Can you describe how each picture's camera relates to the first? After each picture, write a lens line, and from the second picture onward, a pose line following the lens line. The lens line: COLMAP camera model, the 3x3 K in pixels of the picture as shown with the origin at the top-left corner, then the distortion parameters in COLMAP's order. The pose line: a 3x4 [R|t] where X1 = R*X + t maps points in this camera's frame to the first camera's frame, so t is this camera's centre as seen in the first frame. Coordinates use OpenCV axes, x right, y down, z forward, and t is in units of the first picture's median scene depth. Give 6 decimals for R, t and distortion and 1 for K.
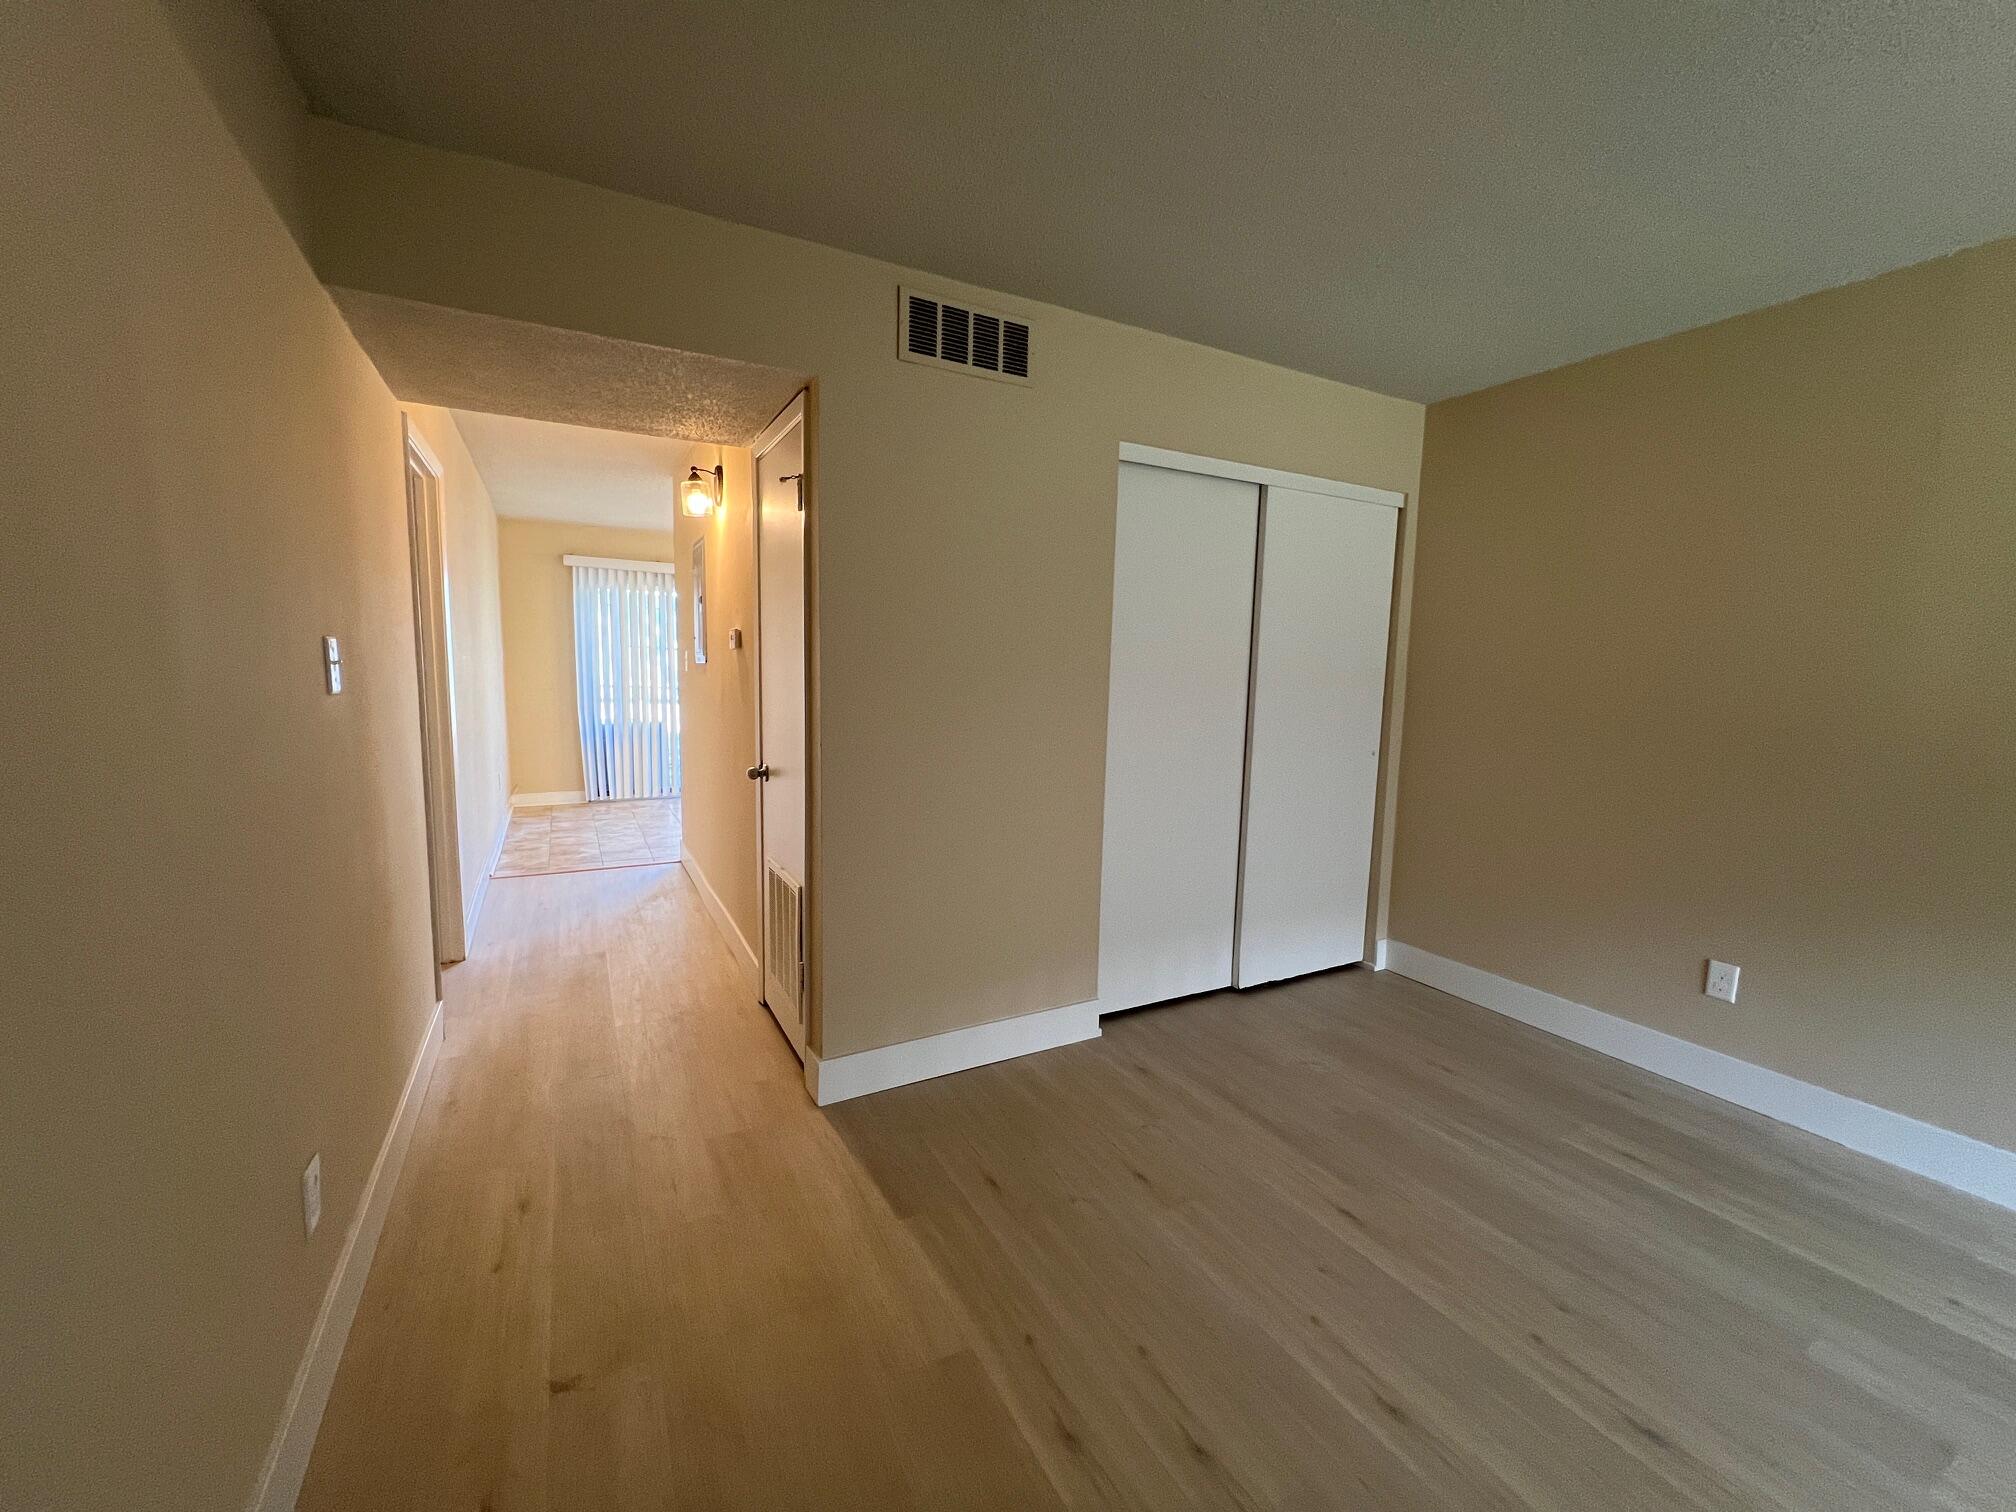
lens RADIAL K [[808.1, 0, 1009.0], [0, 808.1, 756.7], [0, 0, 1]] dist [-0.000026, 0.000267]
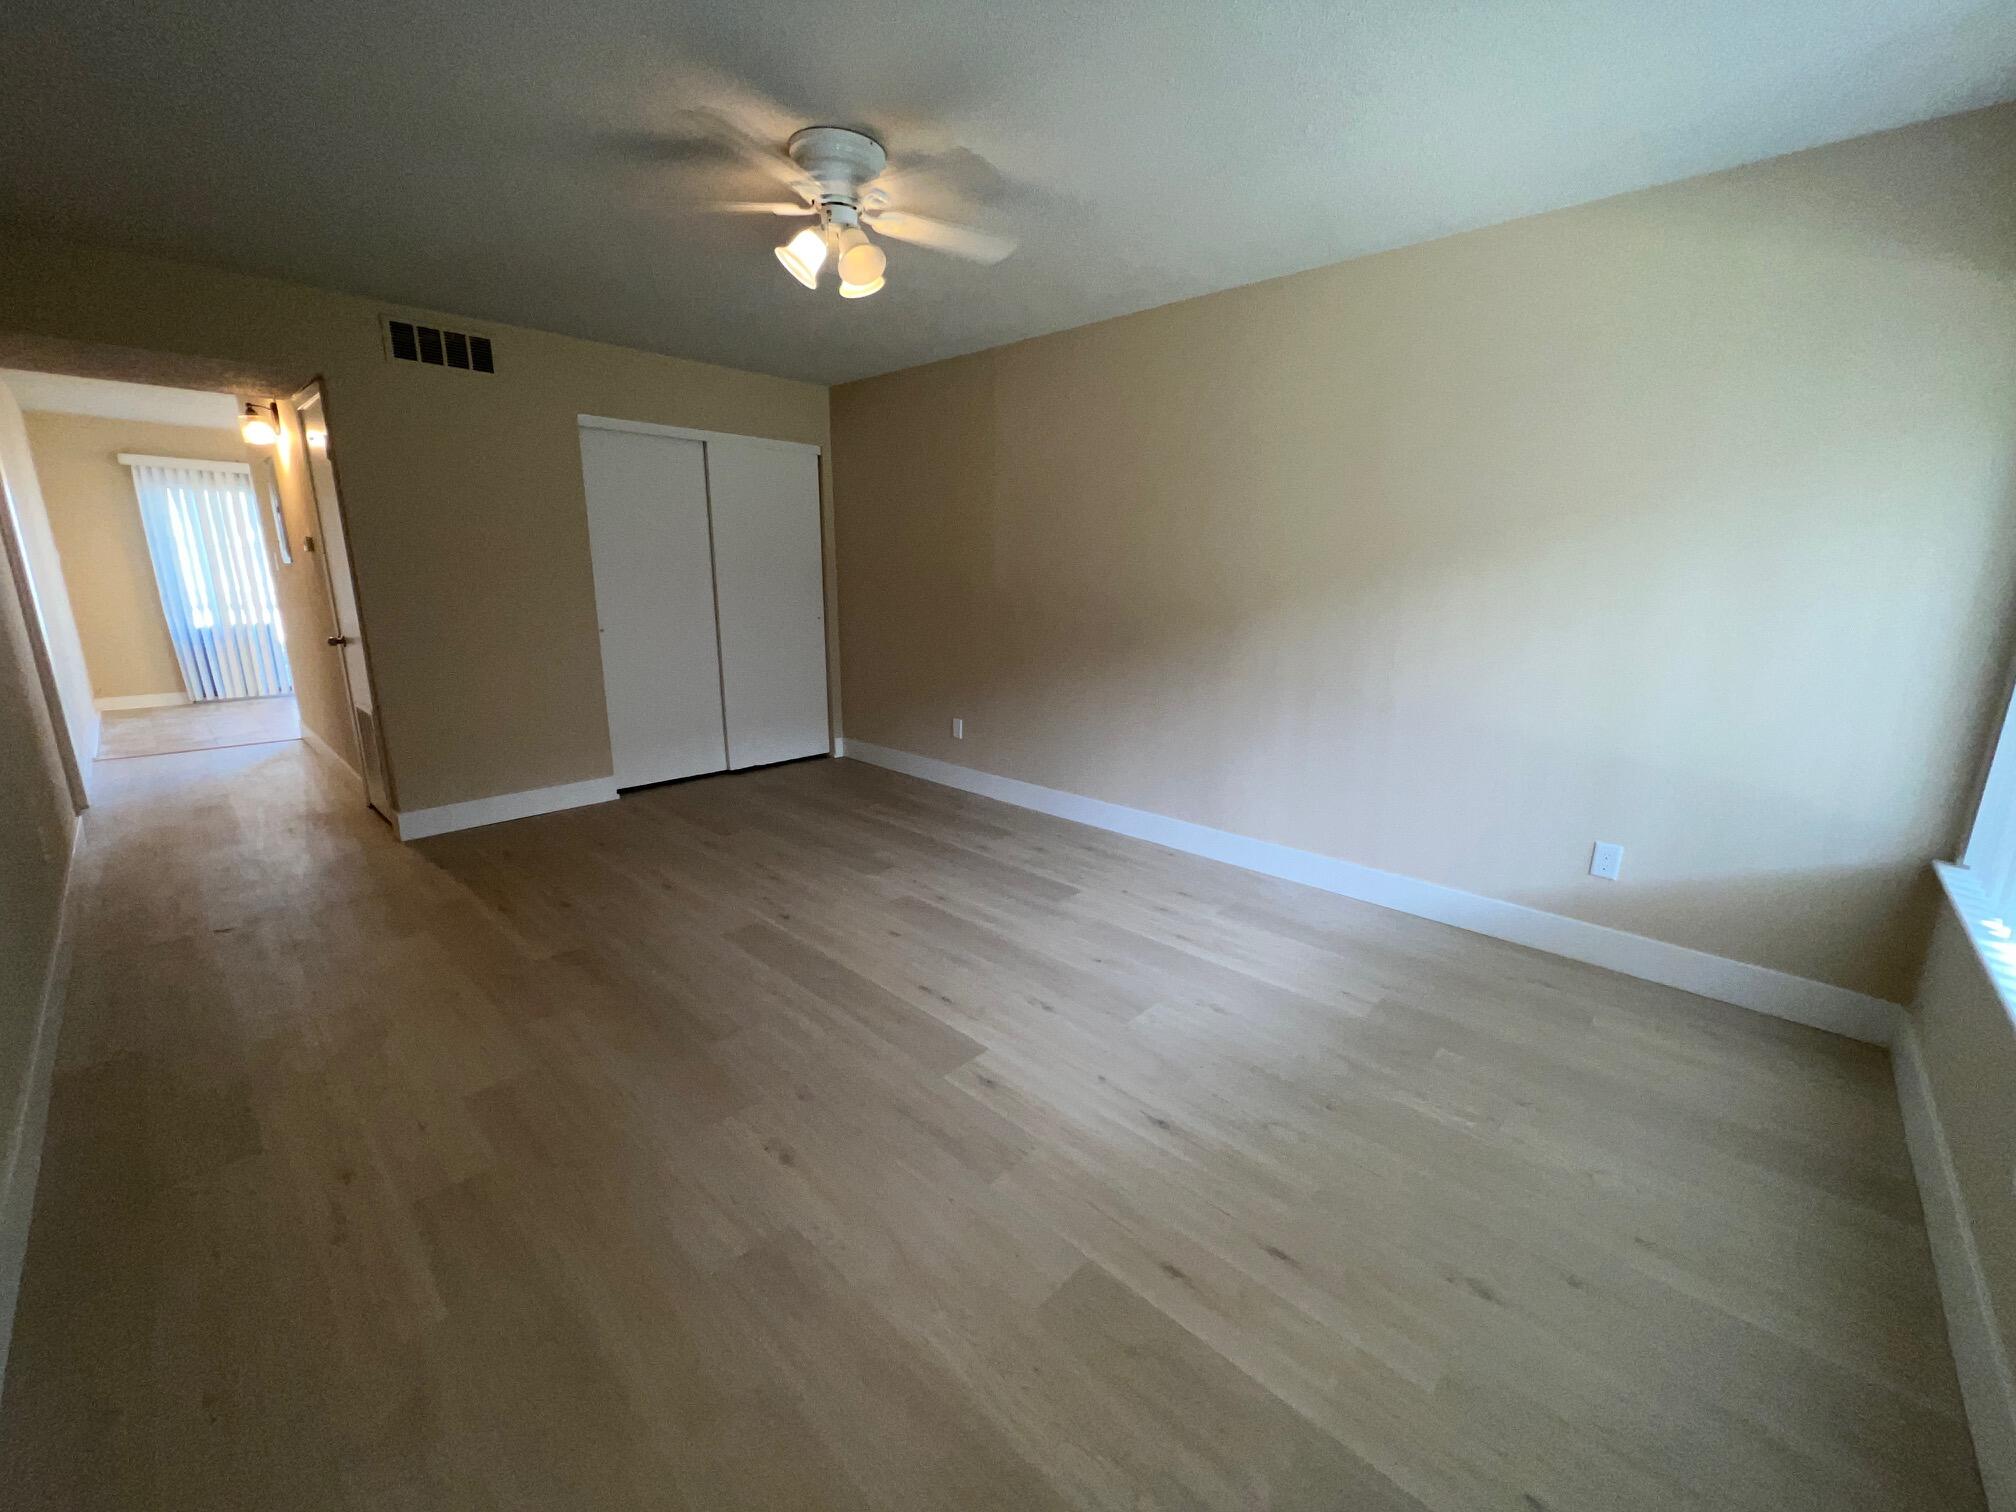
lens RADIAL K [[808.1, 0, 1011.6], [0, 808.1, 758.8], [0, 0, 1]] dist [-0.000026, 0.000267]
pose [[0.950082, -0.082659, 0.300851, 0.416773], [0.044414, 0.990278, 0.131819, 0.101166], [-0.308822, -0.111877, 0.944517, -0.818530]]
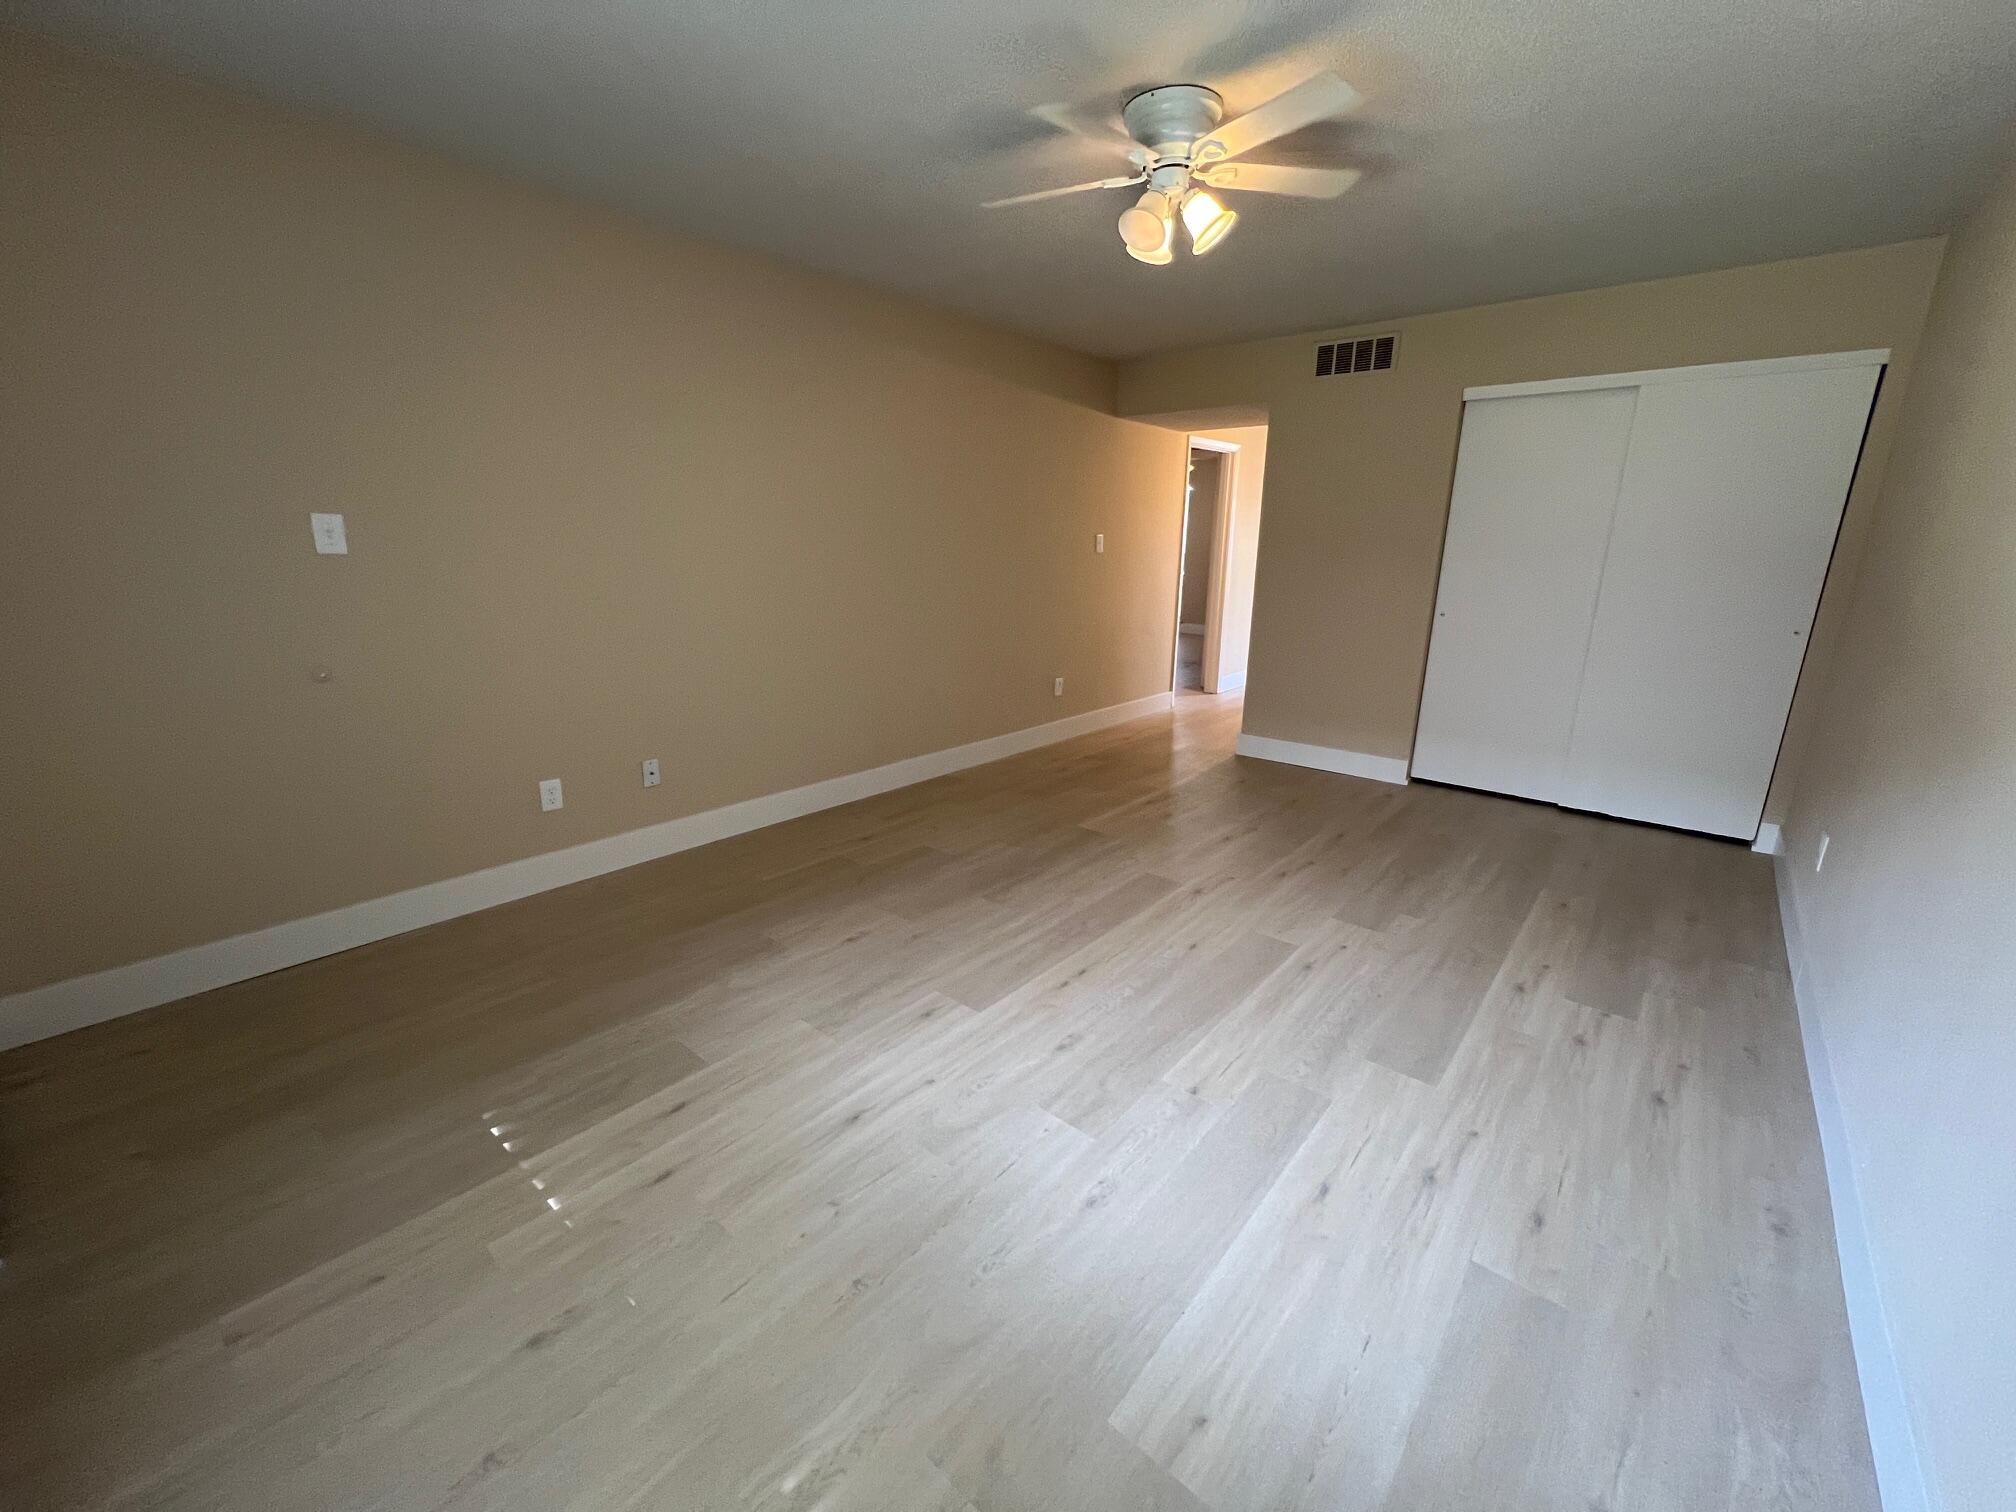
lens RADIAL K [[808.1, 0, 1002.9], [0, 808.1, 757.6], [0, 0, 1]] dist [-0.000026, 0.000267]
pose [[0.352273, 0.230802, -0.906992, 1.382797], [-0.109545, 0.972622, 0.204956, 0.064330], [0.929464, 0.027157, 0.367911, -0.337262]]
